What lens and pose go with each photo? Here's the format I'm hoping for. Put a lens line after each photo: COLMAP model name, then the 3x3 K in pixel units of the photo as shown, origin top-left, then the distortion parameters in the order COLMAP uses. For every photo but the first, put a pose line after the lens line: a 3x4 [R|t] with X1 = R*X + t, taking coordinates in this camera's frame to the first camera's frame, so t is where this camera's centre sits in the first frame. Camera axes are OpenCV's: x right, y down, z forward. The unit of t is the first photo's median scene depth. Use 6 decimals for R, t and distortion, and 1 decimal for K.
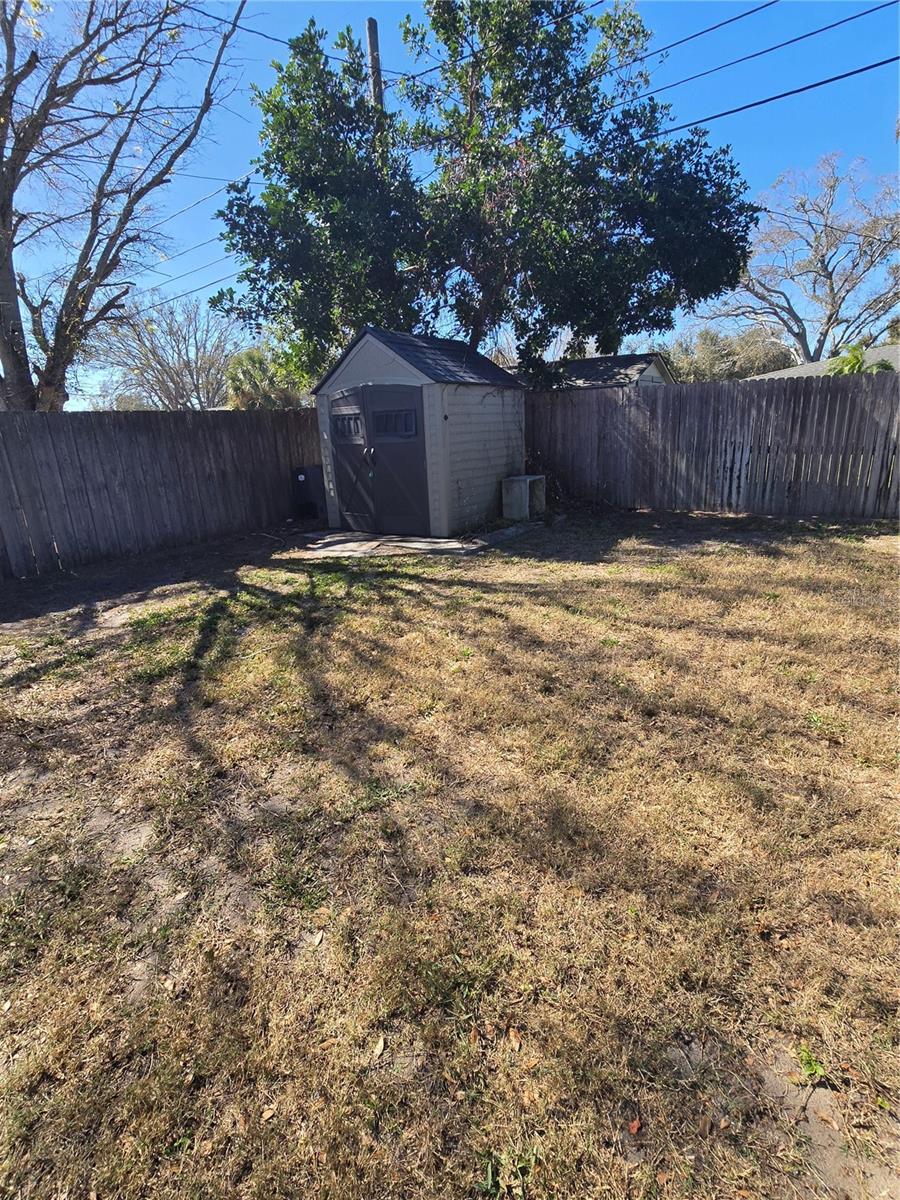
lens RADIAL K [[574.1, 0, 441.3], [0, 574.1, 600.3], [0, 0, 1]] dist [-0.010972, 0.003809]
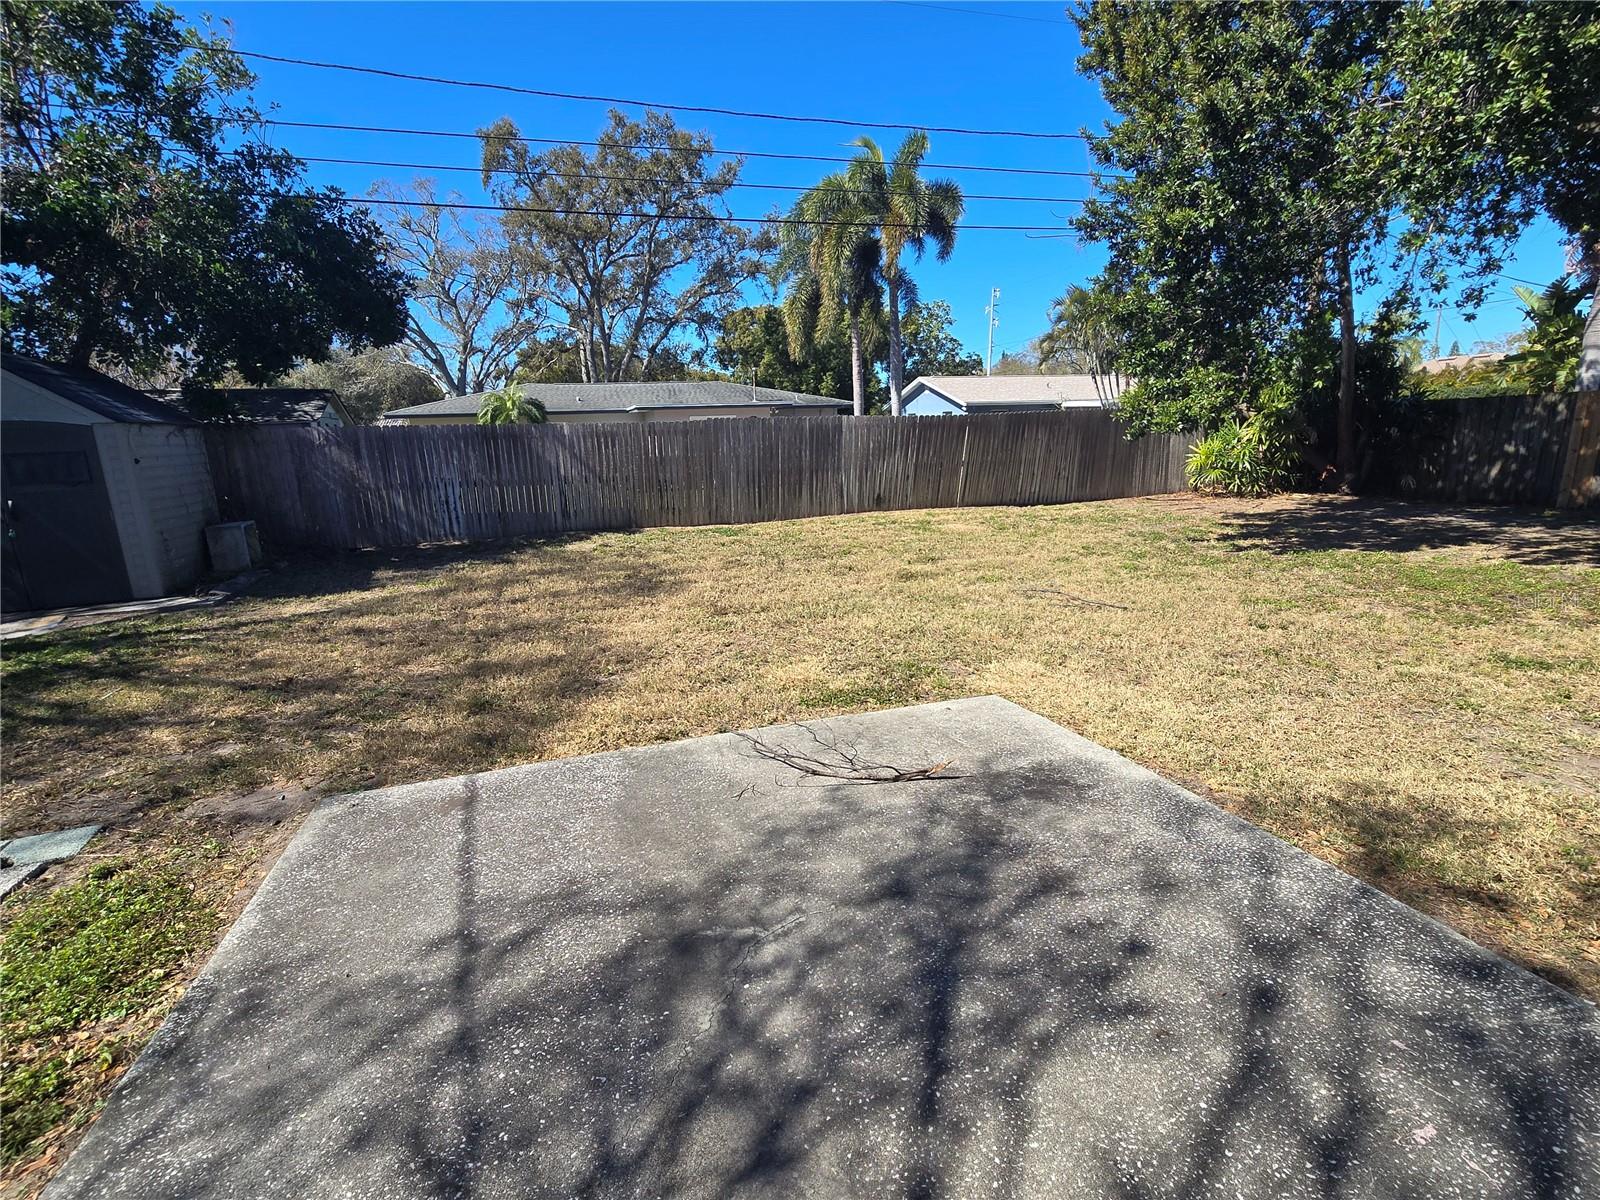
lens RADIAL K [[765.5, 0, 799.0], [0, 765.5, 608.3], [0, 0, 1]] dist [-0.010972, 0.003809]
pose [[0.572203, -0.163846, 0.803578, -0.326682], [0.244940, 0.969260, 0.023213, 0.102657], [-0.782680, 0.183546, 0.594746, -0.377187]]
